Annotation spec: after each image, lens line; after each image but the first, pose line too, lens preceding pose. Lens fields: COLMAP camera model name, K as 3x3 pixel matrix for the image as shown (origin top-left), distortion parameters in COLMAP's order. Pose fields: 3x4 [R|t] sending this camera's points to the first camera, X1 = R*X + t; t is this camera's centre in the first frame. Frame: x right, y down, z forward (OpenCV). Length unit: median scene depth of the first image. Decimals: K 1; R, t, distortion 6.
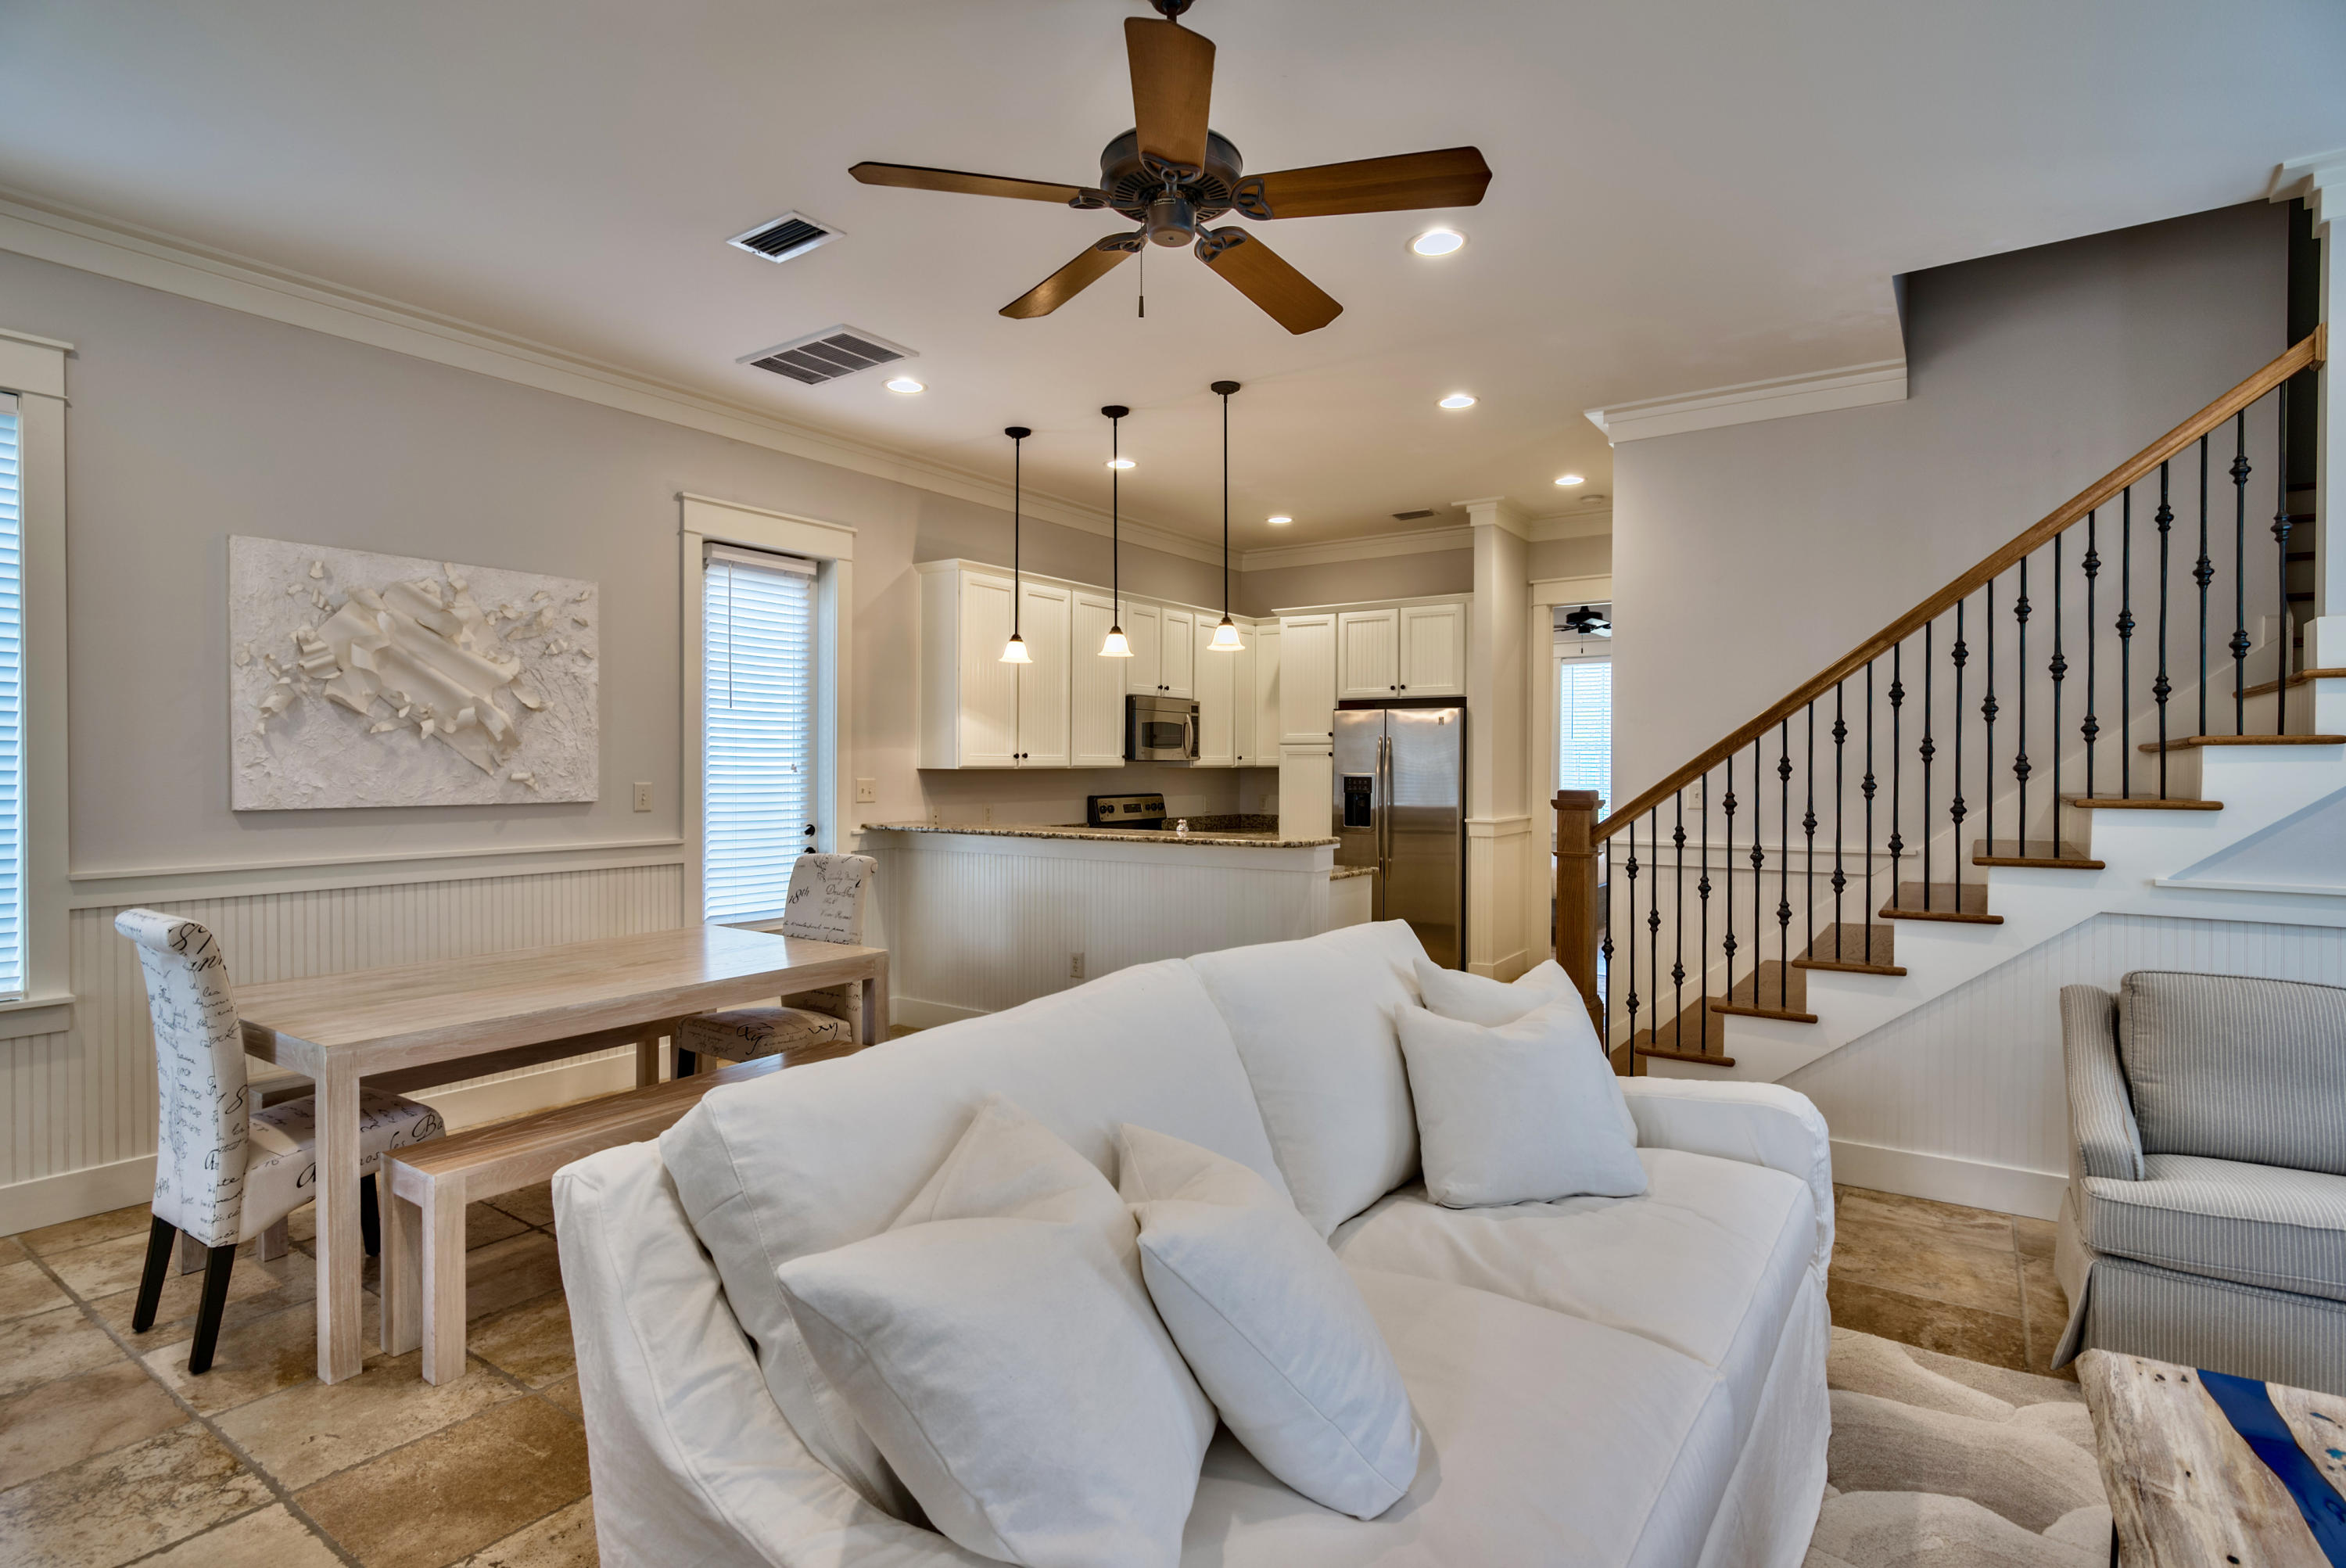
lens RADIAL K [[1151.7, 0, 1148.0], [0, 1151.7, 774.0], [0, 0, 1]] dist [-0.000955, -0.001025]
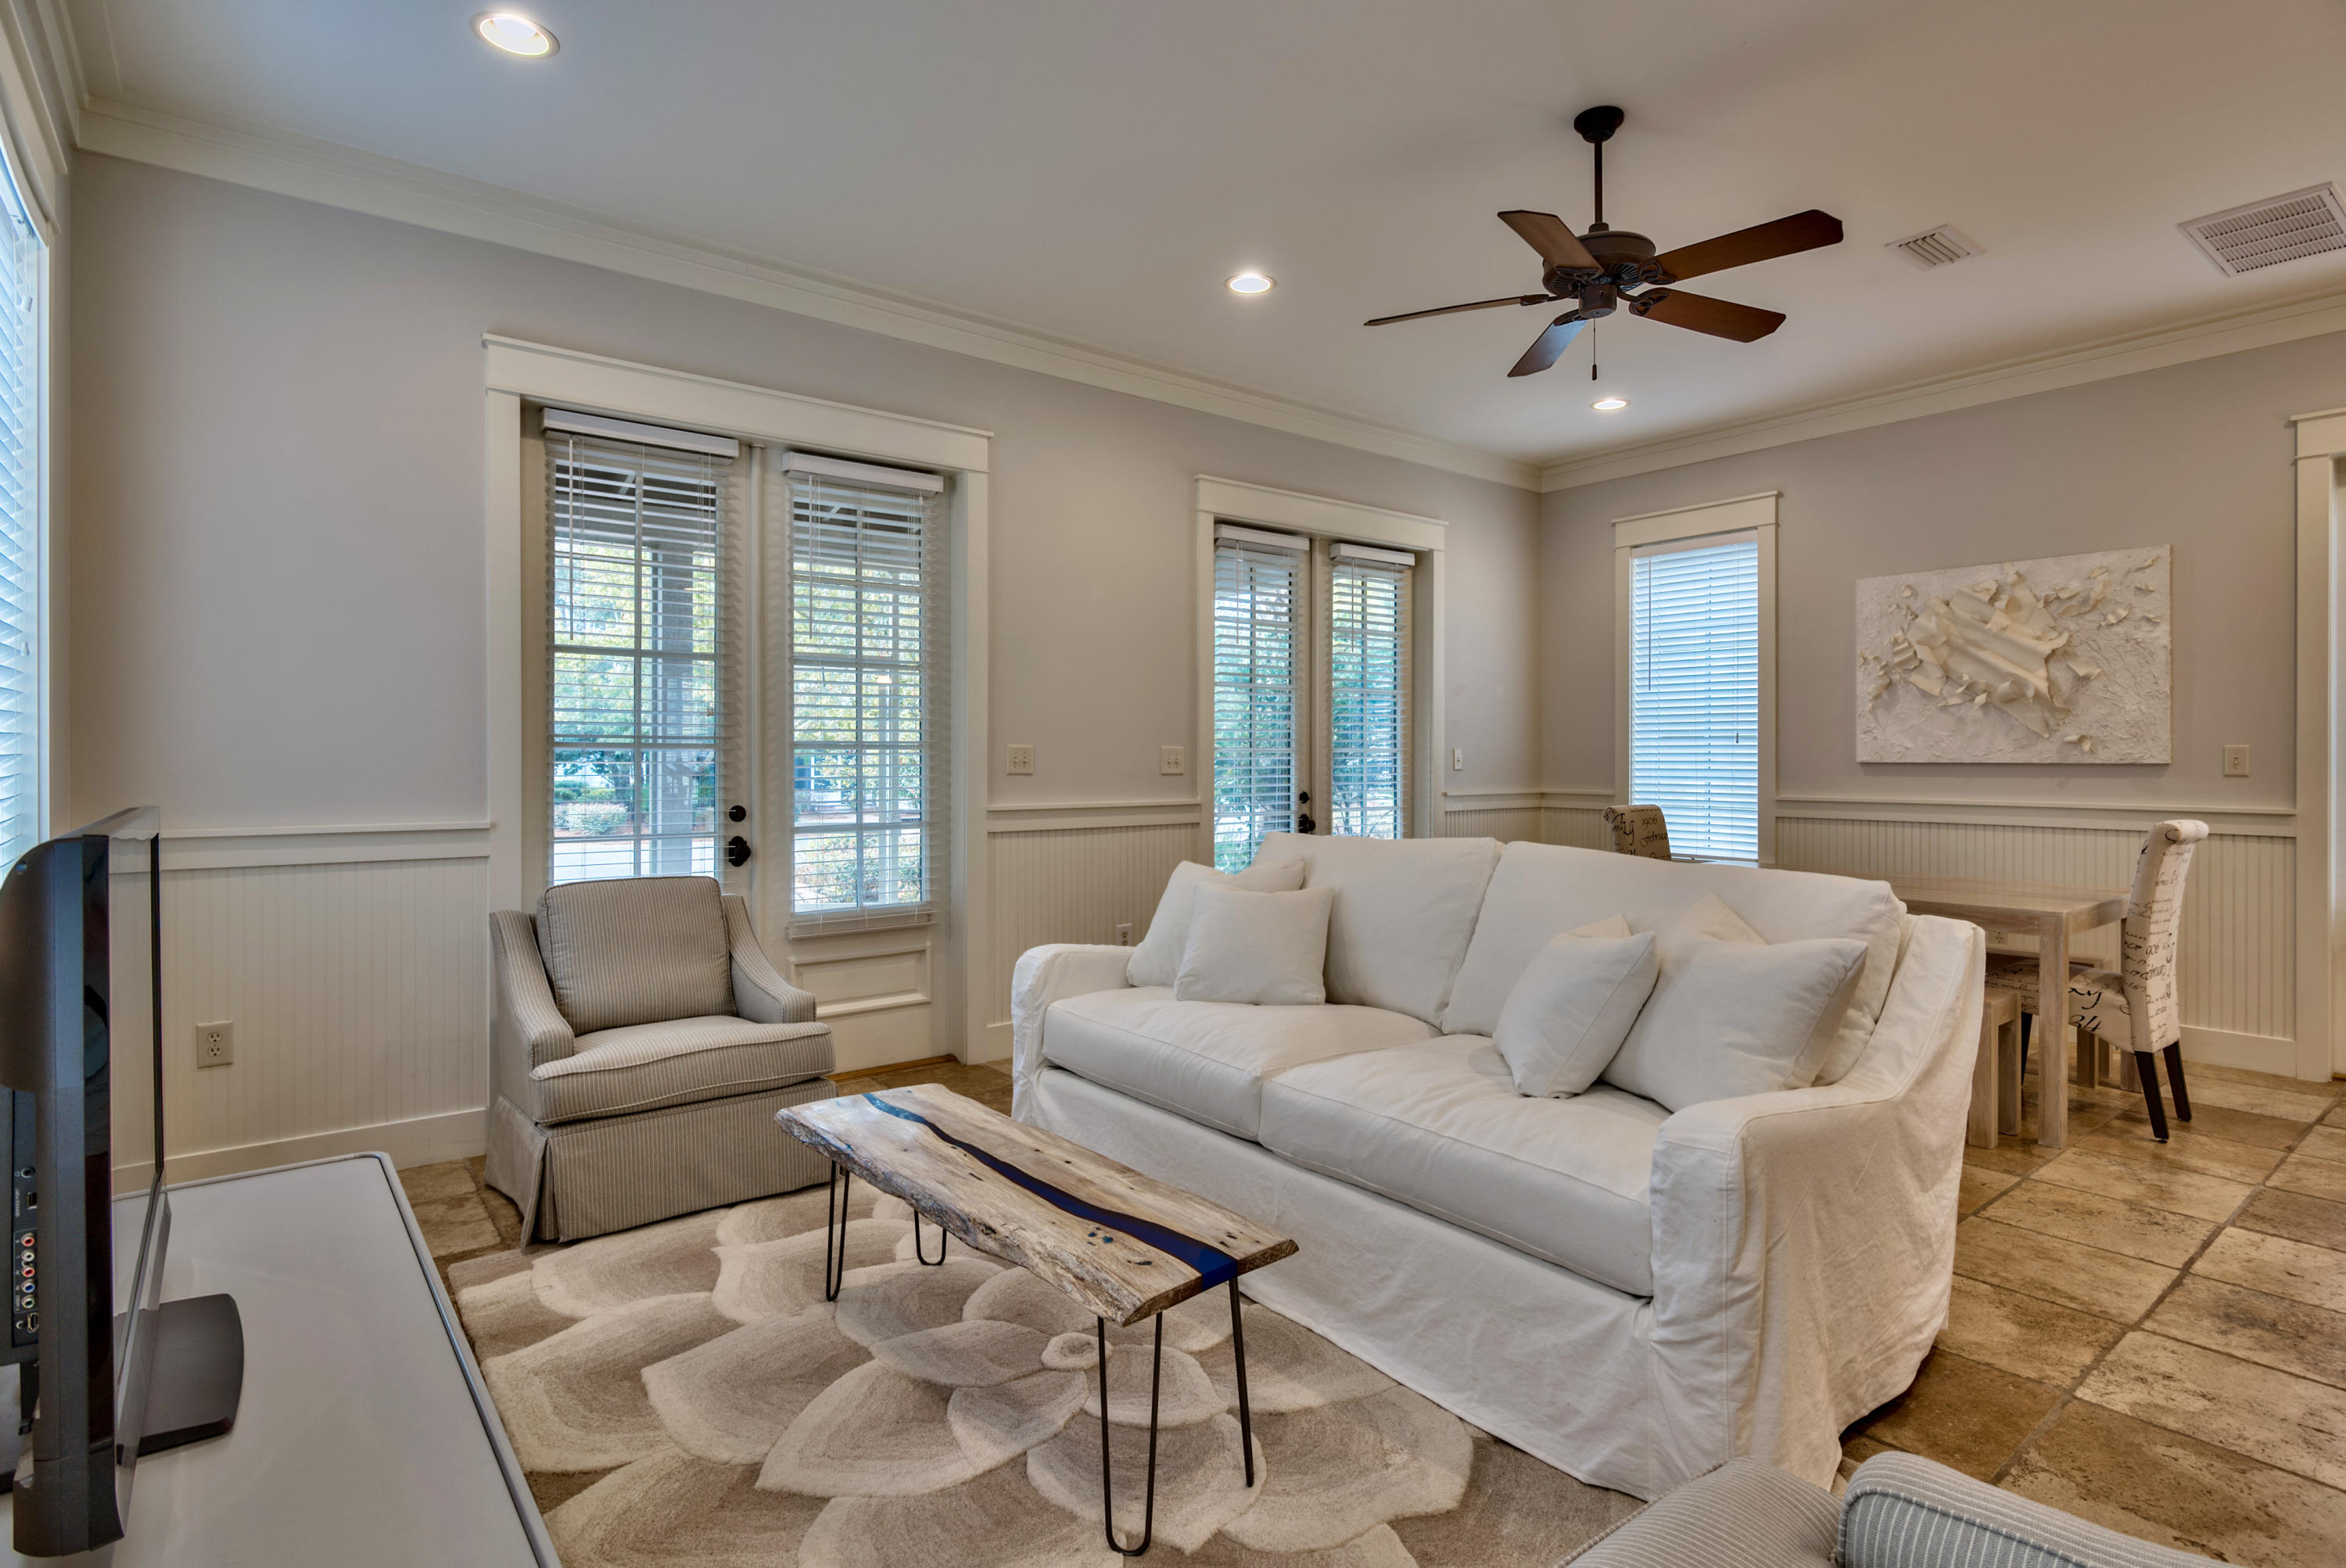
lens RADIAL K [[1134.1, 0, 1198.8], [0, 1134.1, 757.5], [0, 0, 1]] dist [-0.010091, 0.000942]
pose [[-0.259072, 0.000752, -0.965858, 0.752914], [-0.009108, 0.999953, 0.003221, 0.025087], [0.965815, 0.009632, -0.259053, 0.485084]]
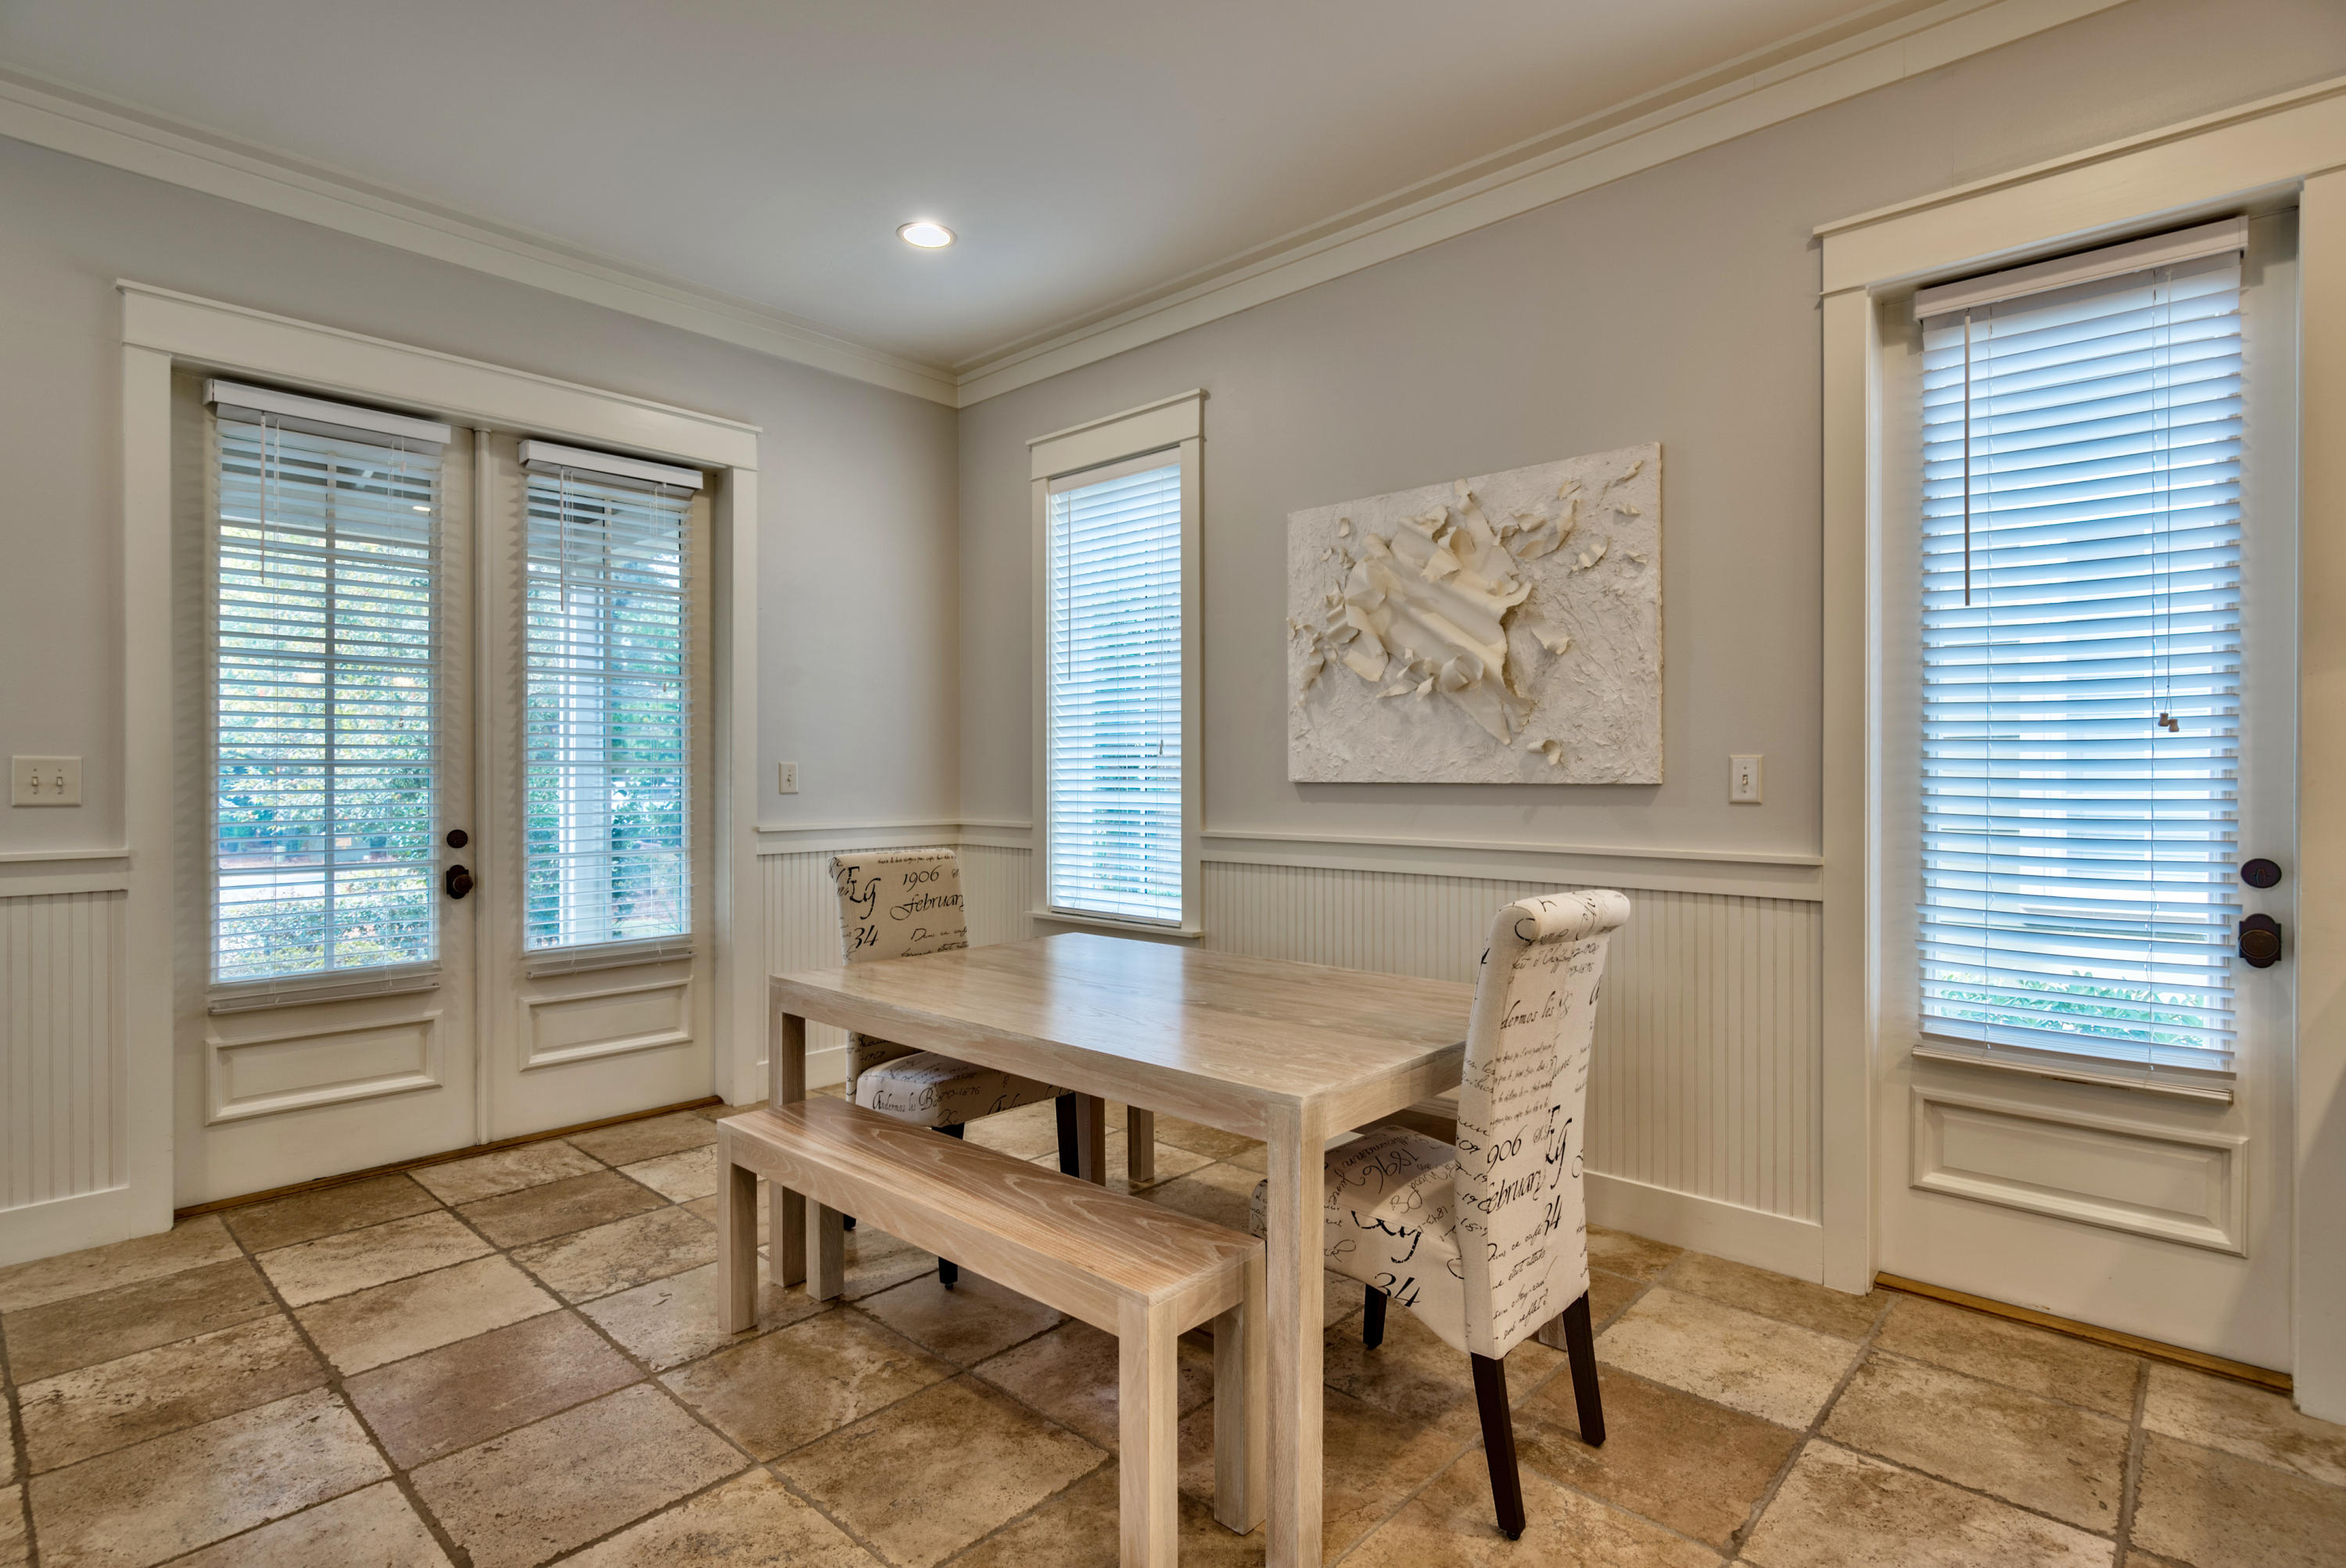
lens RADIAL K [[1151.7, 0, 1148.0], [0, 1151.7, 774.0], [0, 0, 1]] dist [-0.000955, -0.001025]
pose [[-0.108066, -0.000697, -0.994143, 0.209509], [-0.008048, 0.999968, 0.000174, 0.022364], [0.994111, 0.008020, -0.108068, 0.866718]]
